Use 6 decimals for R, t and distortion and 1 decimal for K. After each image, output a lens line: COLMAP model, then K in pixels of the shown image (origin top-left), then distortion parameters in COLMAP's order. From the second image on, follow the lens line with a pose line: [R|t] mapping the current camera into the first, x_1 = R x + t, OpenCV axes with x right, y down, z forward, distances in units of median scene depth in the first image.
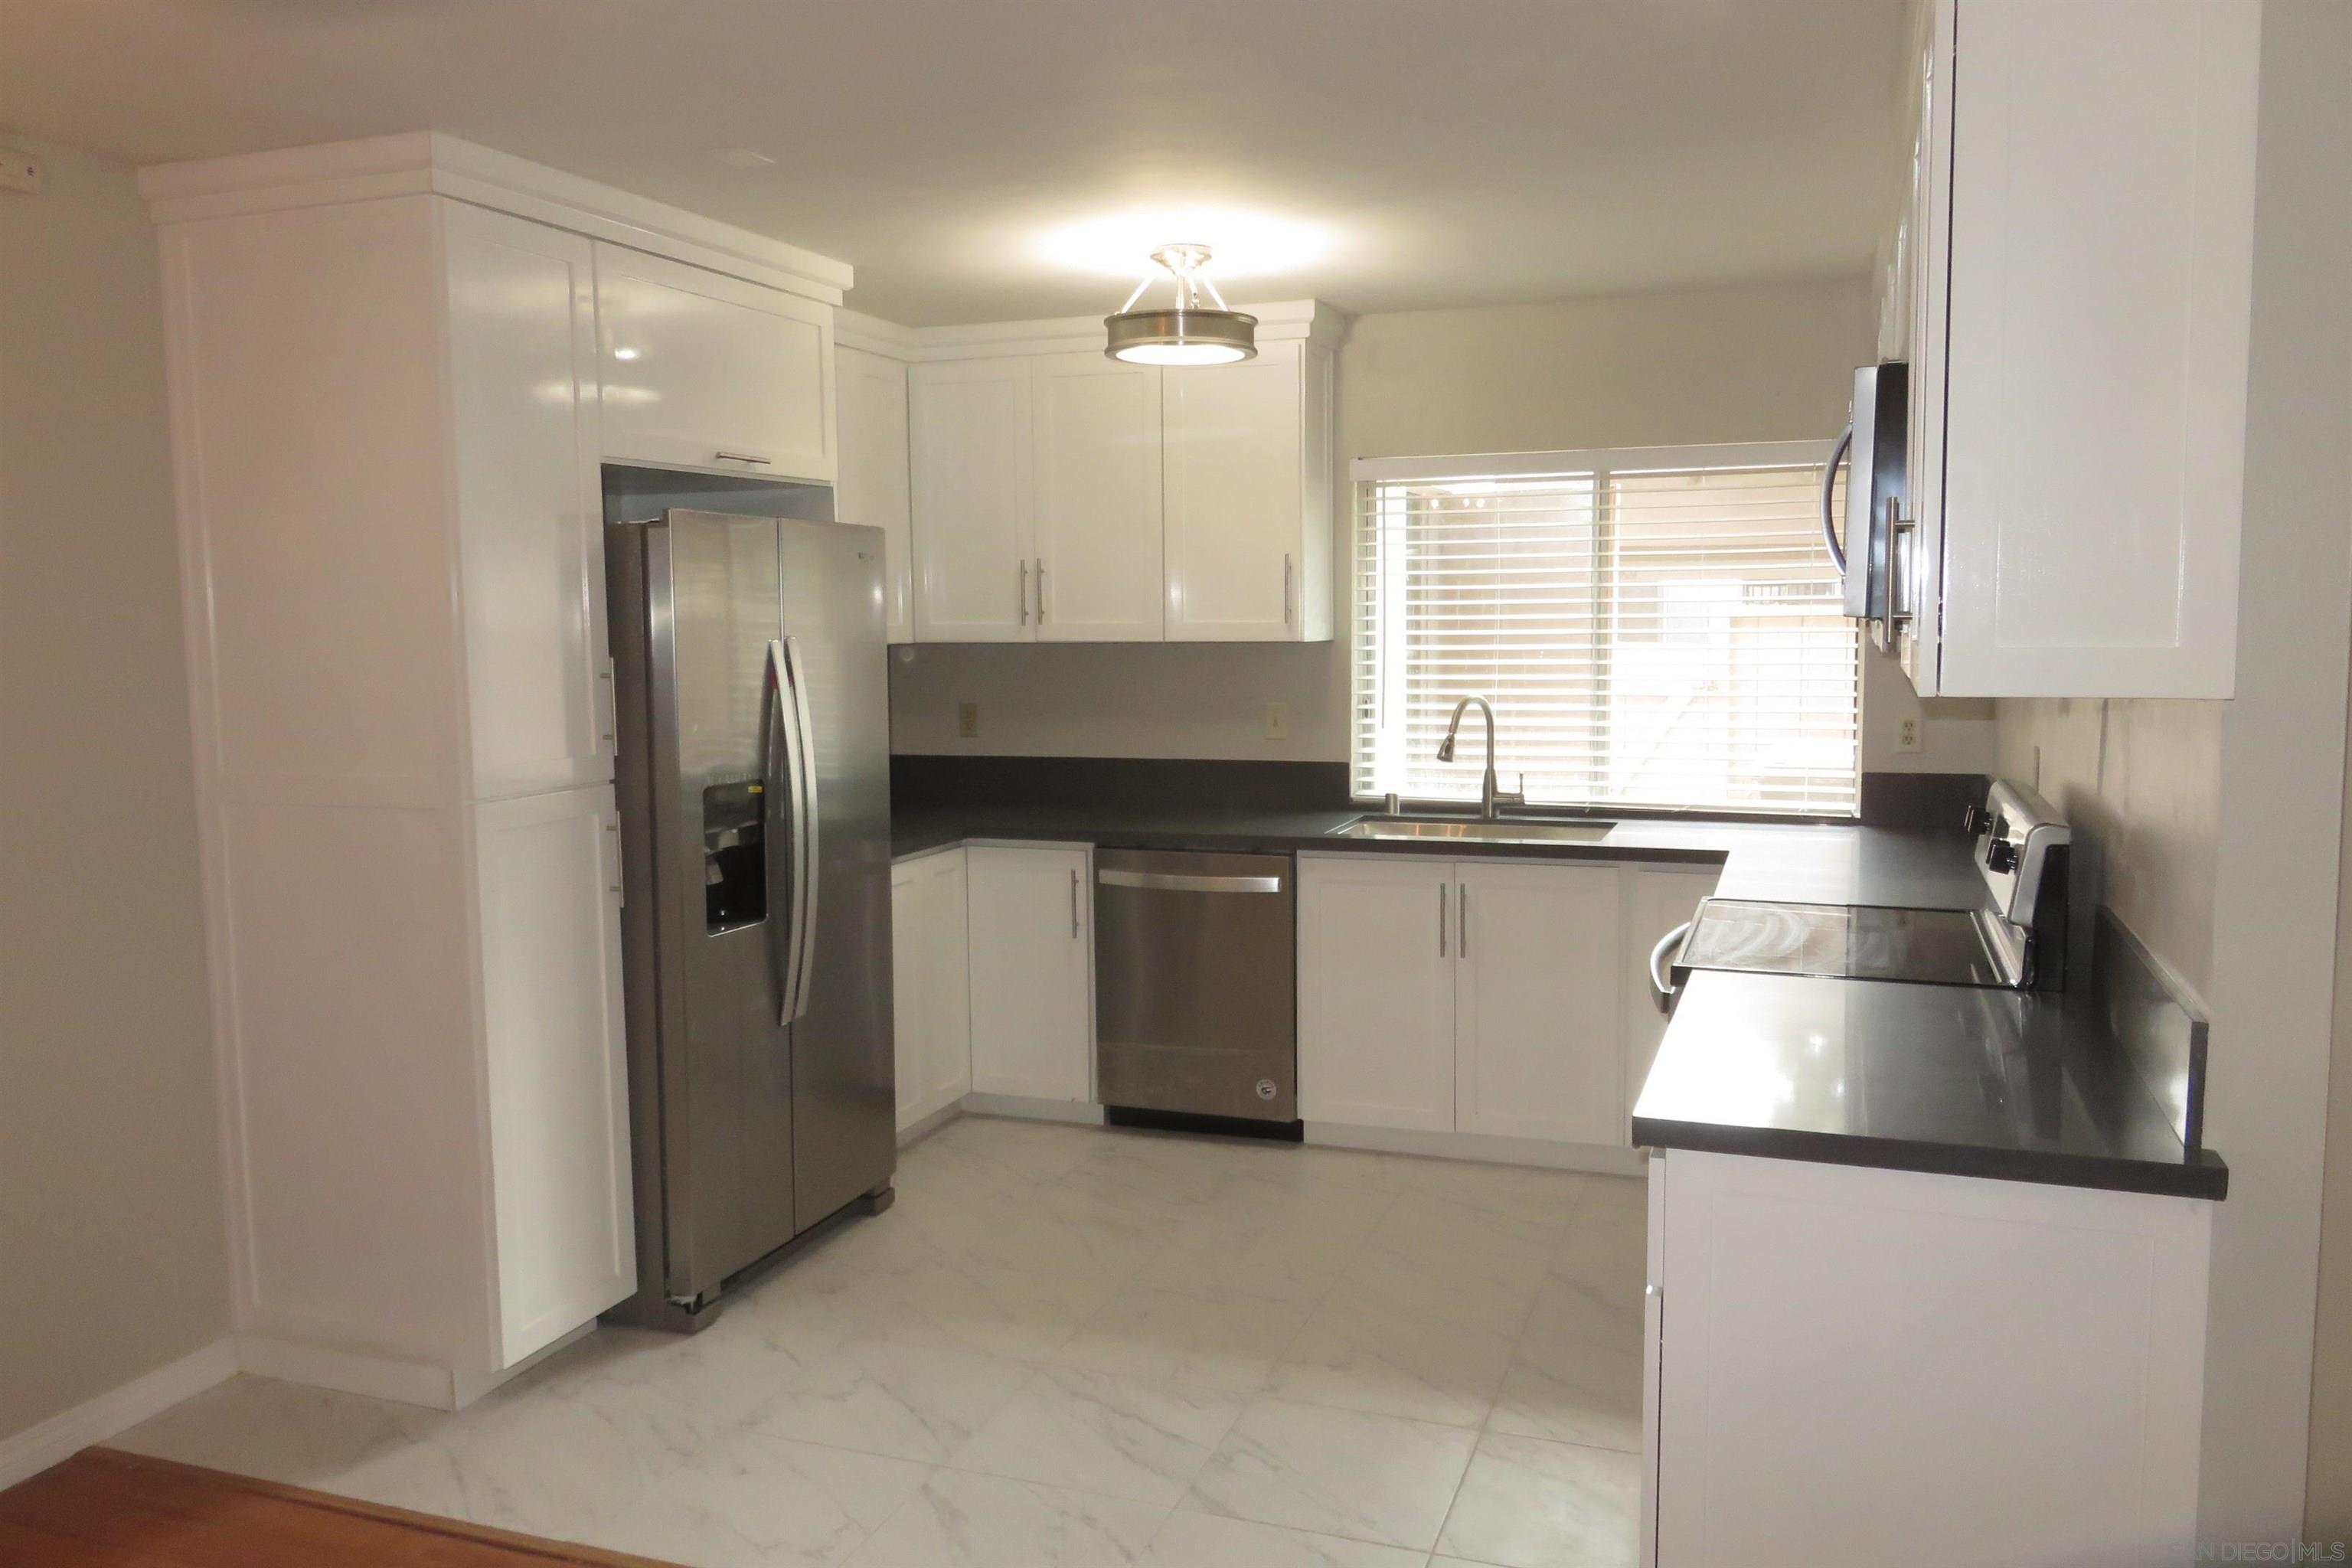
lens RADIAL K [[1770.8, 0, 1180.4], [0, 1770.8, 764.3], [0, 0, 1]] dist [-0.010872, 0.010903]
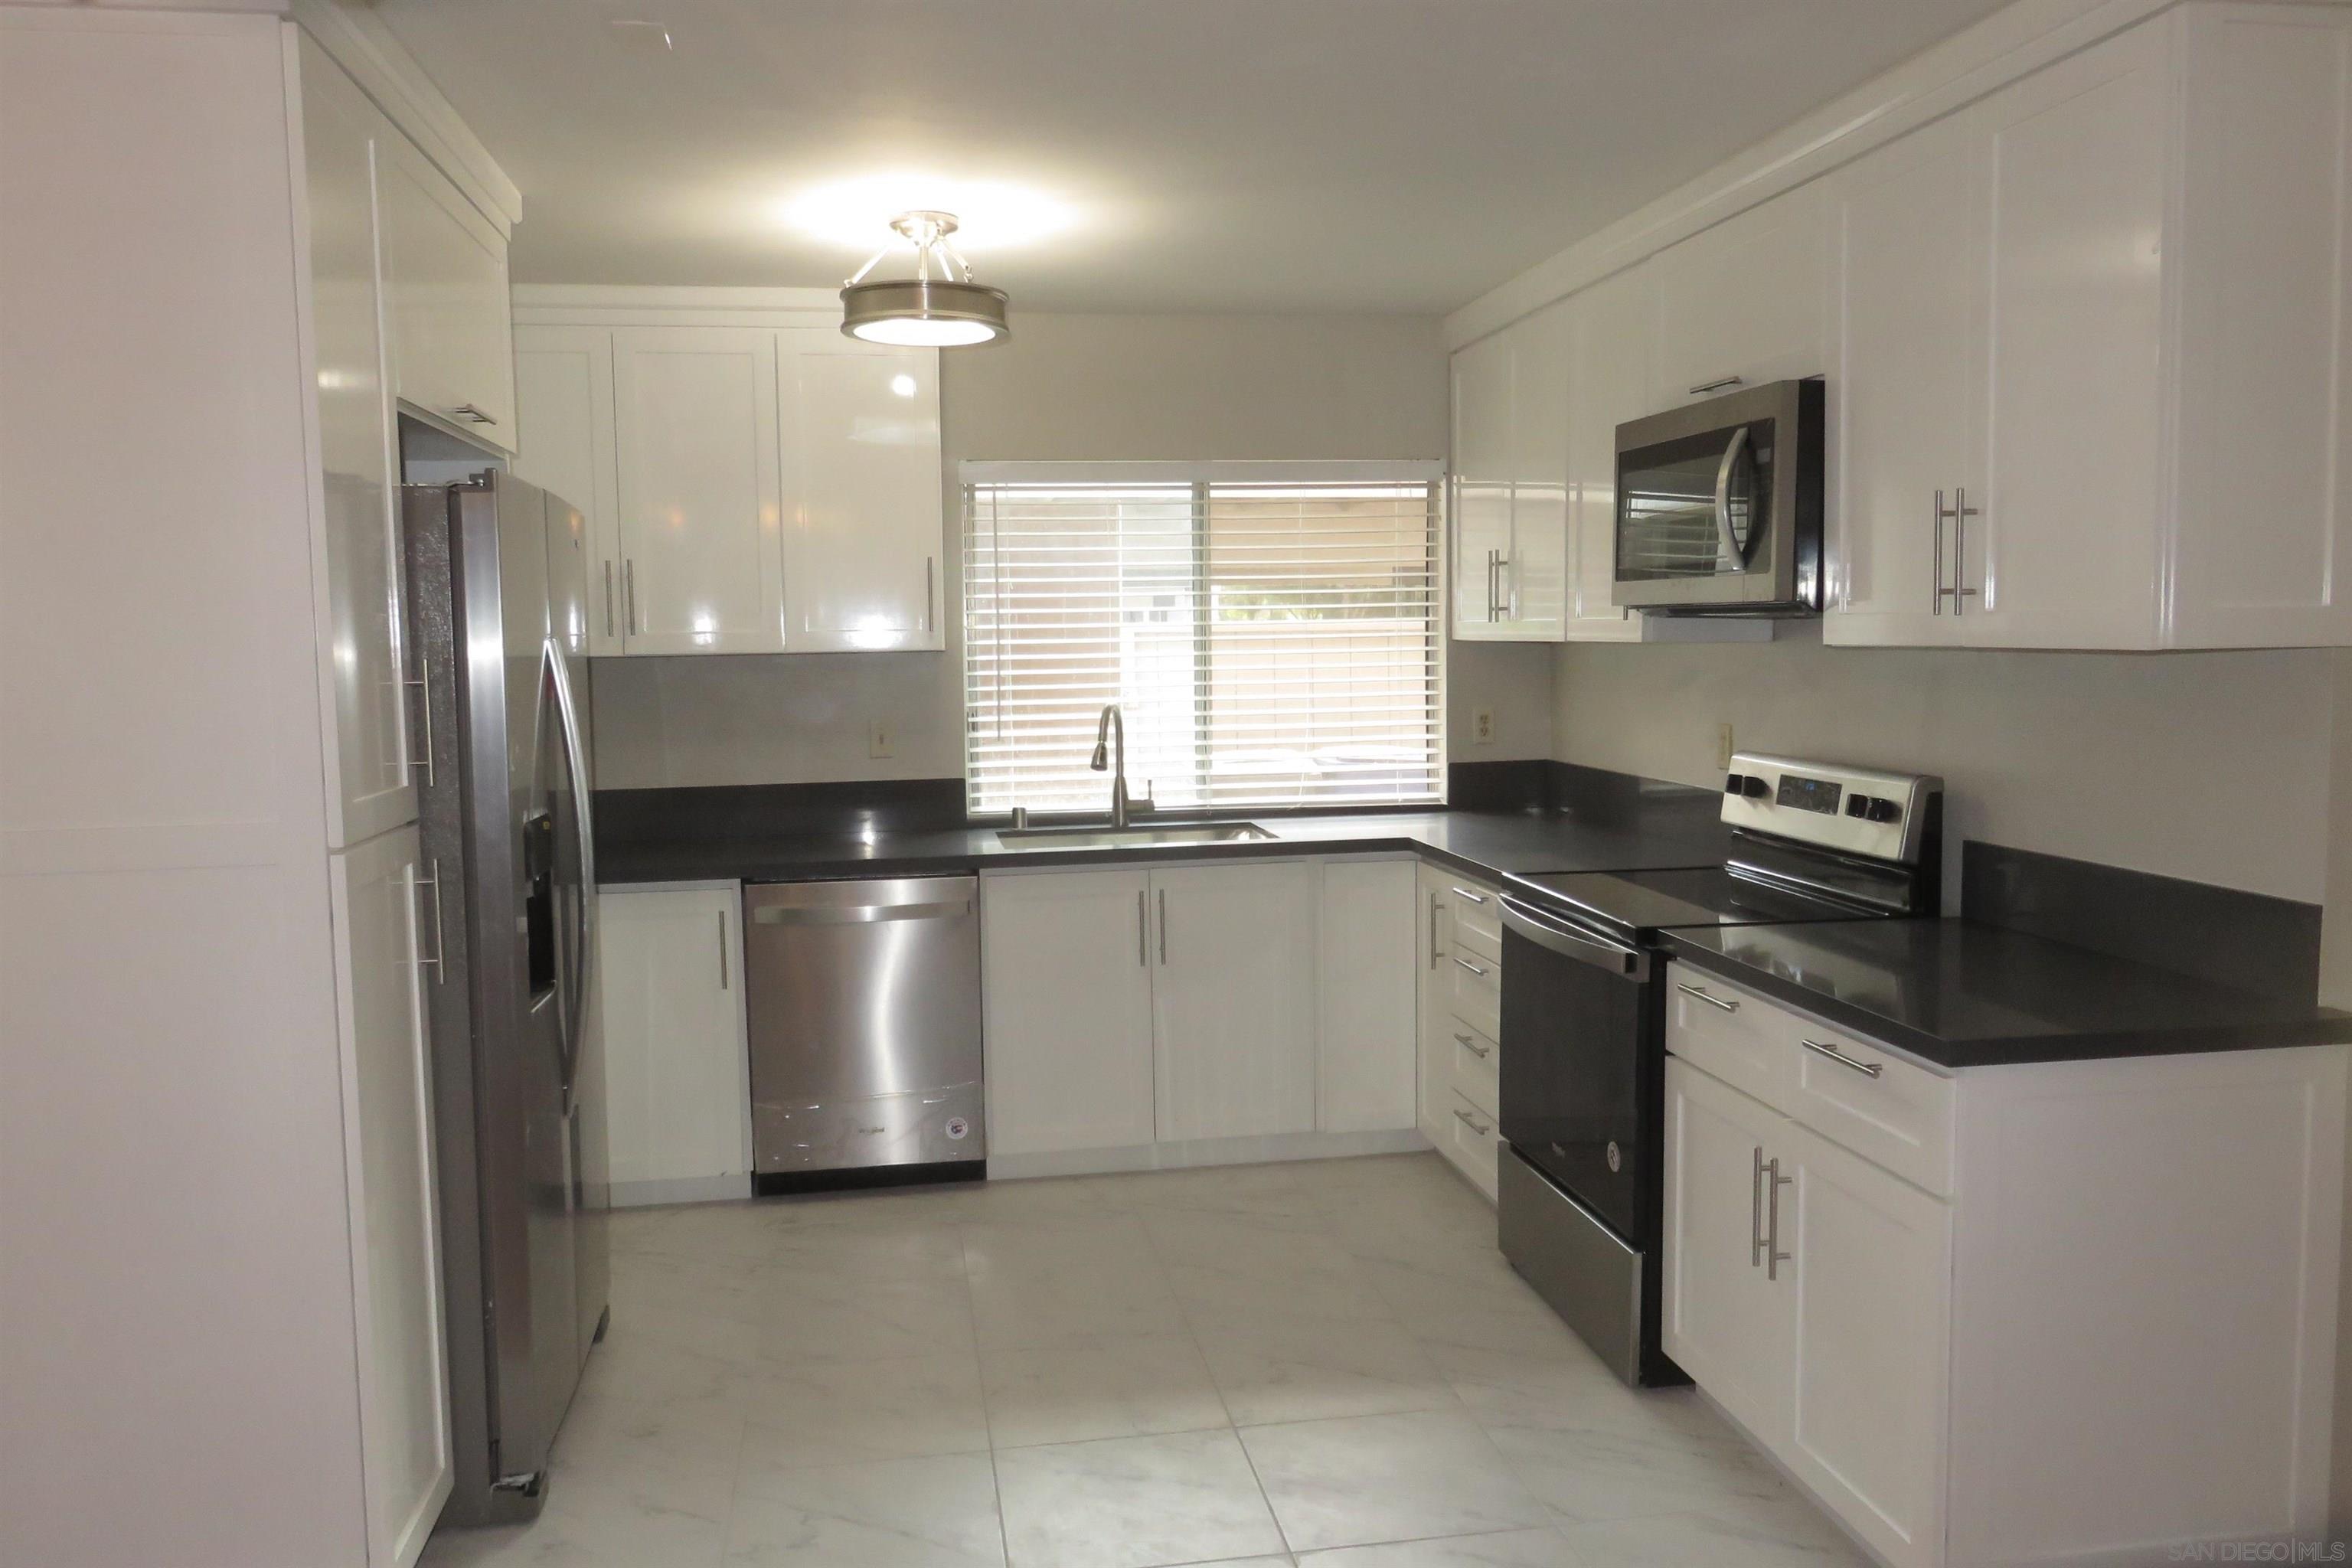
lens RADIAL K [[1770.8, 0, 1184.4], [0, 1770.8, 773.9], [0, 0, 1]] dist [-0.010872, 0.010903]
pose [[0.866854, -0.043158, 0.496691, -0.315761], [0.052149, 0.998630, -0.004242, 0.007797], [-0.495828, 0.029580, 0.867917, 0.131935]]
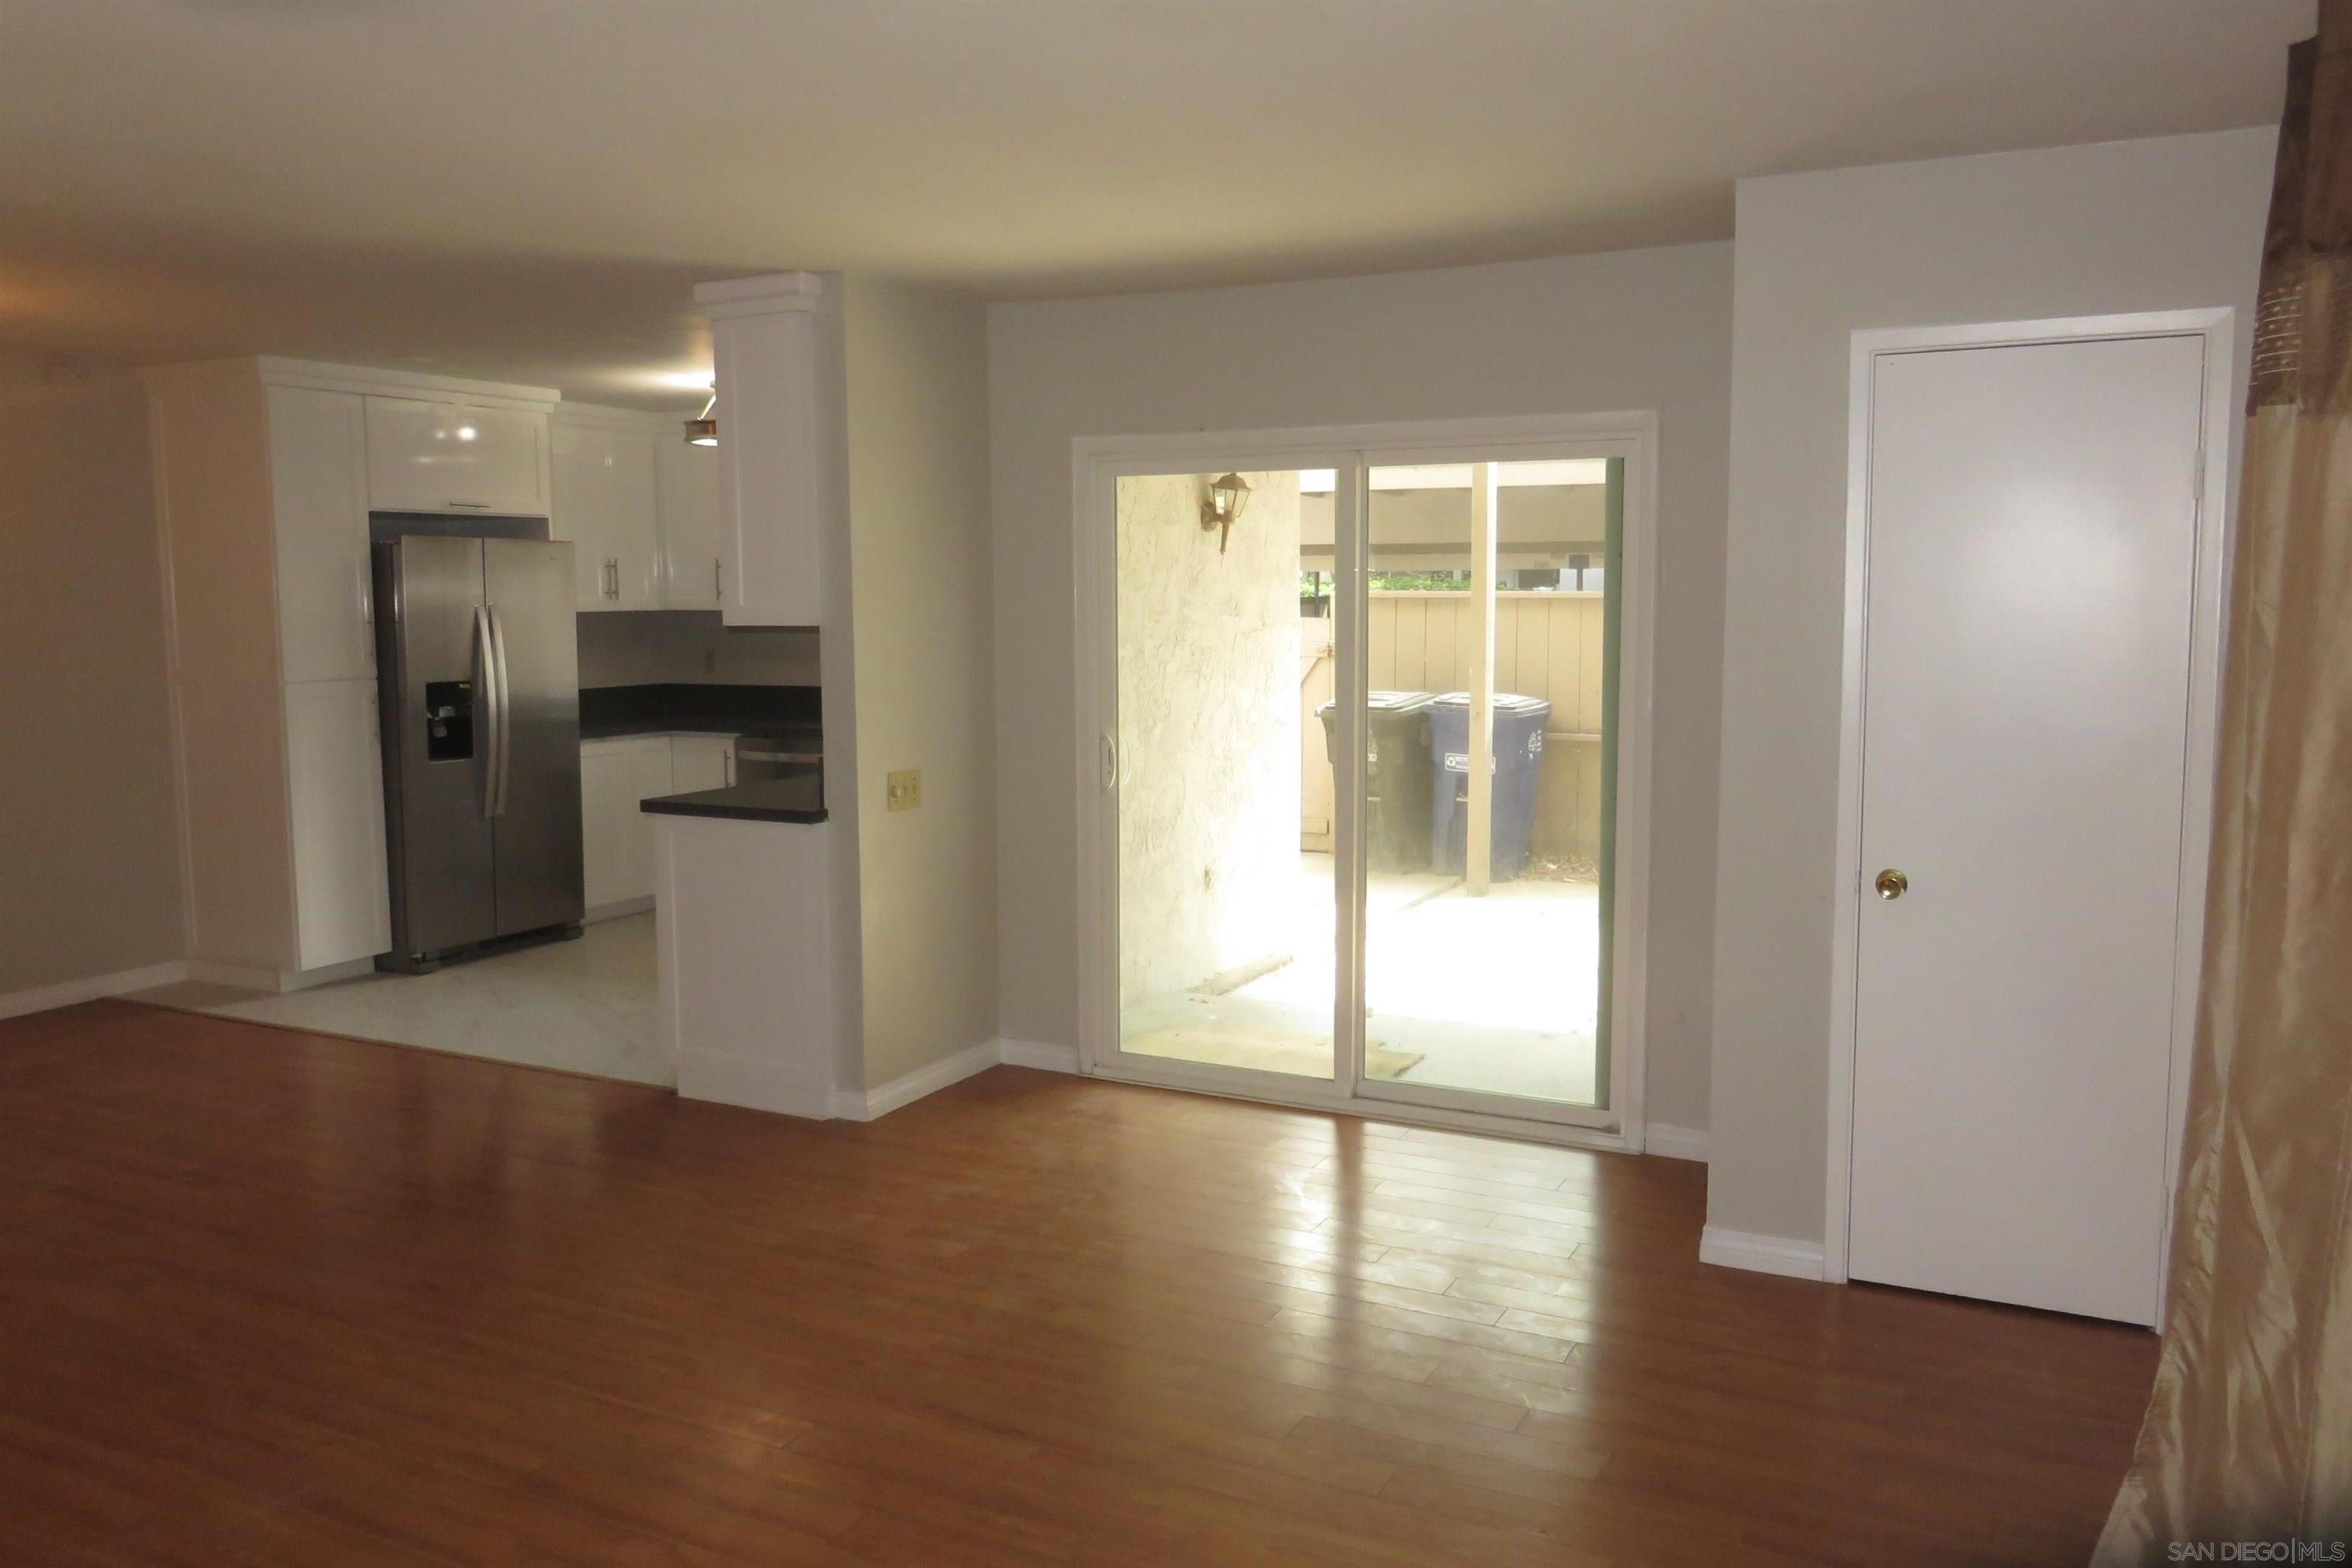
lens RADIAL K [[1770.8, 0, 1177.0], [0, 1770.8, 762.7], [0, 0, 1]] dist [-0.010872, 0.010903]
pose [[0.992181, 0.017387, -0.123592, 0.590527], [-0.016374, 0.999824, 0.009210, 0.052943], [0.123730, -0.007114, 0.992290, -0.598531]]
